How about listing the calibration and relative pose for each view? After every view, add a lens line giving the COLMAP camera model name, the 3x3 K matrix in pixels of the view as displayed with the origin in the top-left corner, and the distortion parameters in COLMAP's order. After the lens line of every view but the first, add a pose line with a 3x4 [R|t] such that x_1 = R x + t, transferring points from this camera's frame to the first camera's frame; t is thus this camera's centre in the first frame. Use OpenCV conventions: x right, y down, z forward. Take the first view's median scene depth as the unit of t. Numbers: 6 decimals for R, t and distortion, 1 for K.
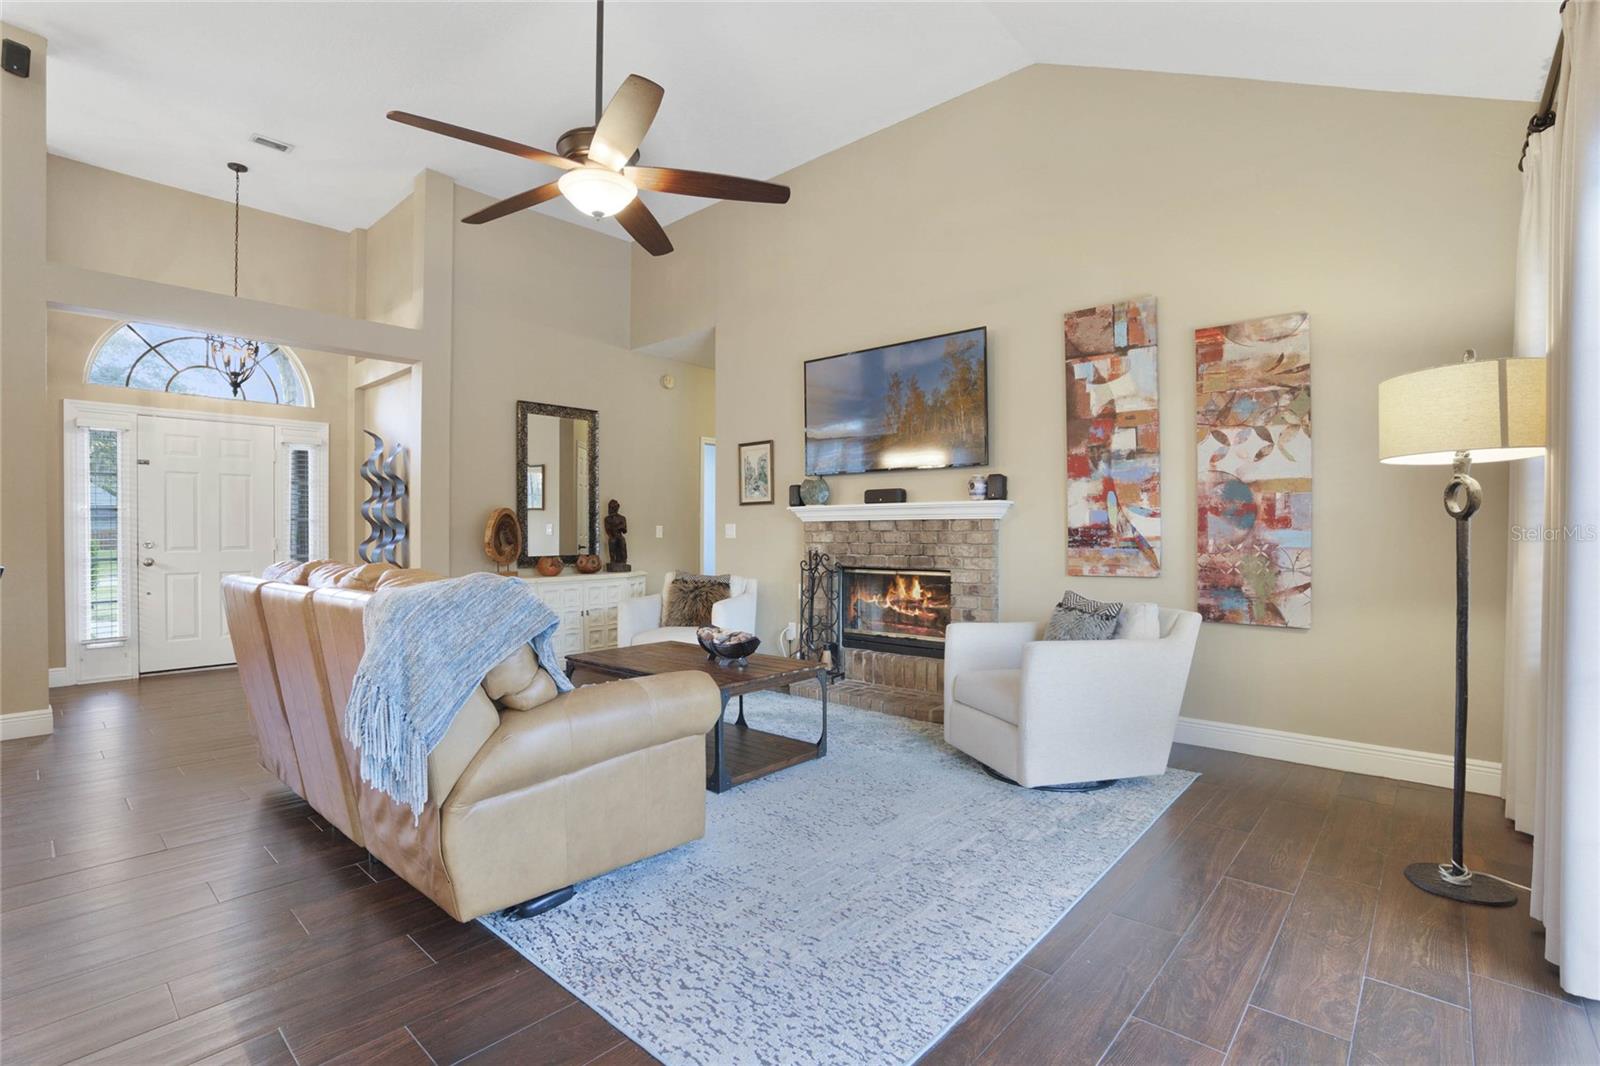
lens RADIAL K [[739.9, 0, 799.9], [0, 739.9, 536.7], [0, 0, 1]] dist [-0.069803, 0.025608]
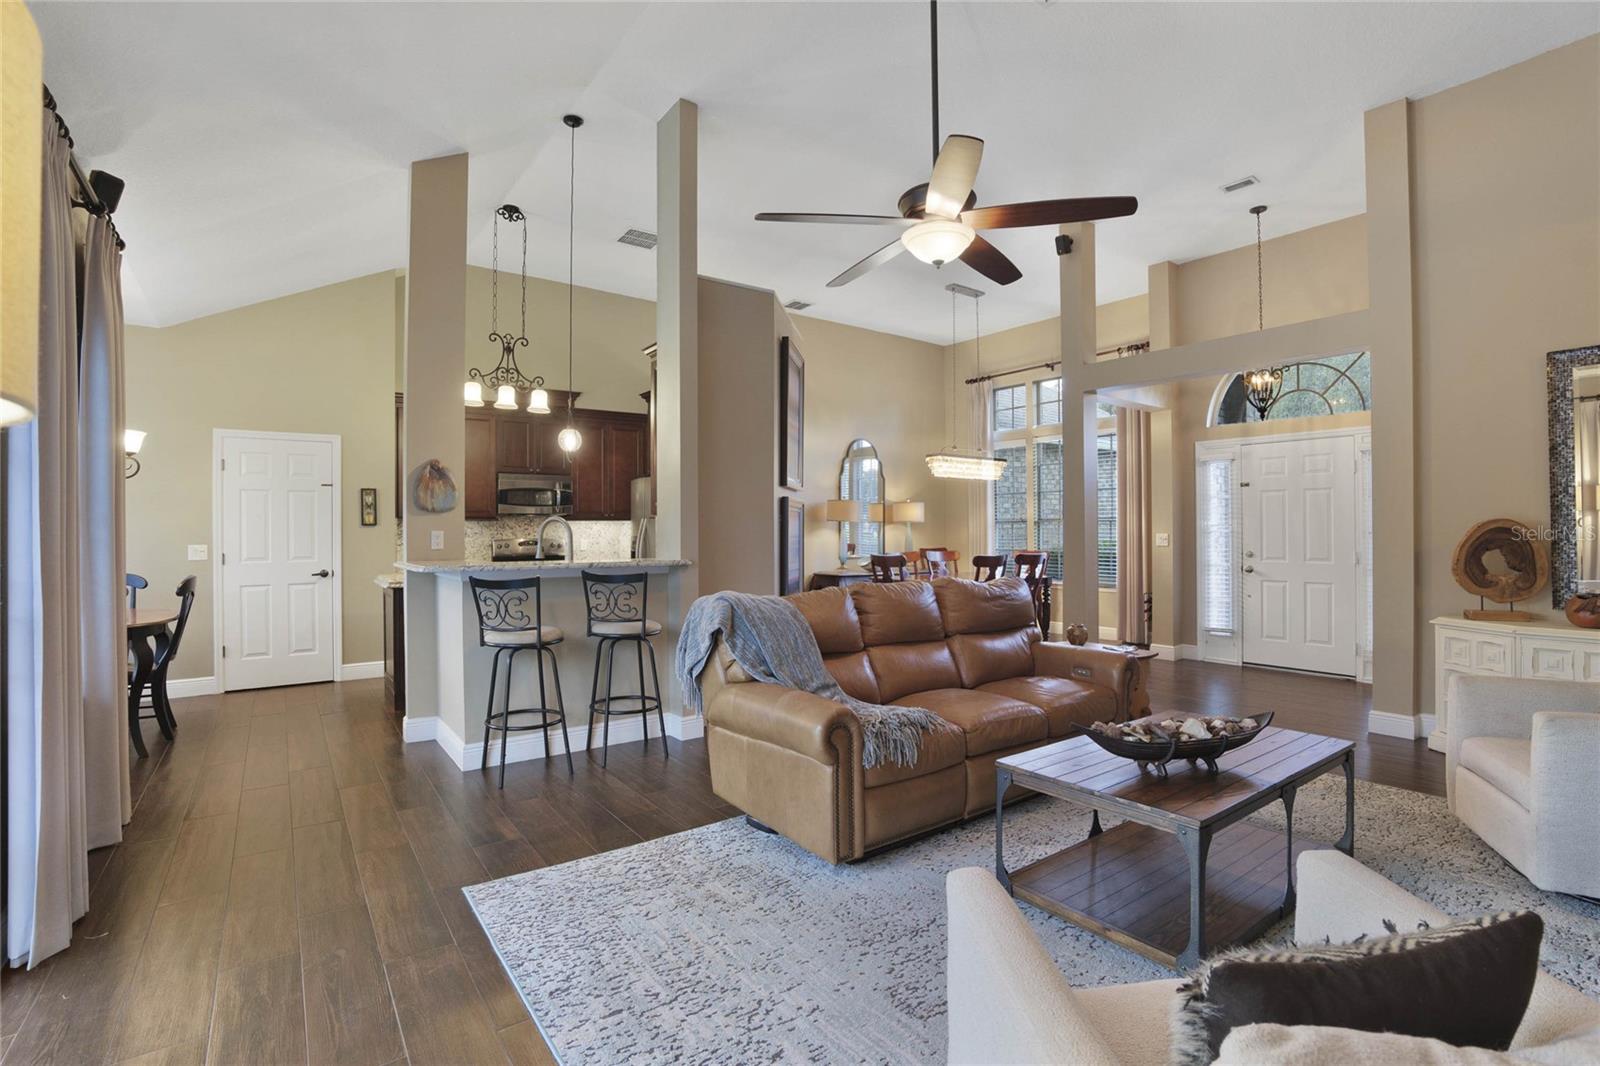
lens RADIAL K [[725.2, 0, 797.8], [0, 725.2, 532.3], [0, 0, 1]] dist [-0.063842, 0.021569]
pose [[-0.193753, 0.006709, -0.981027, 0.398919], [-0.002060, 0.999972, 0.007245, -0.033584], [0.981048, 0.003425, -0.193734, 0.518011]]
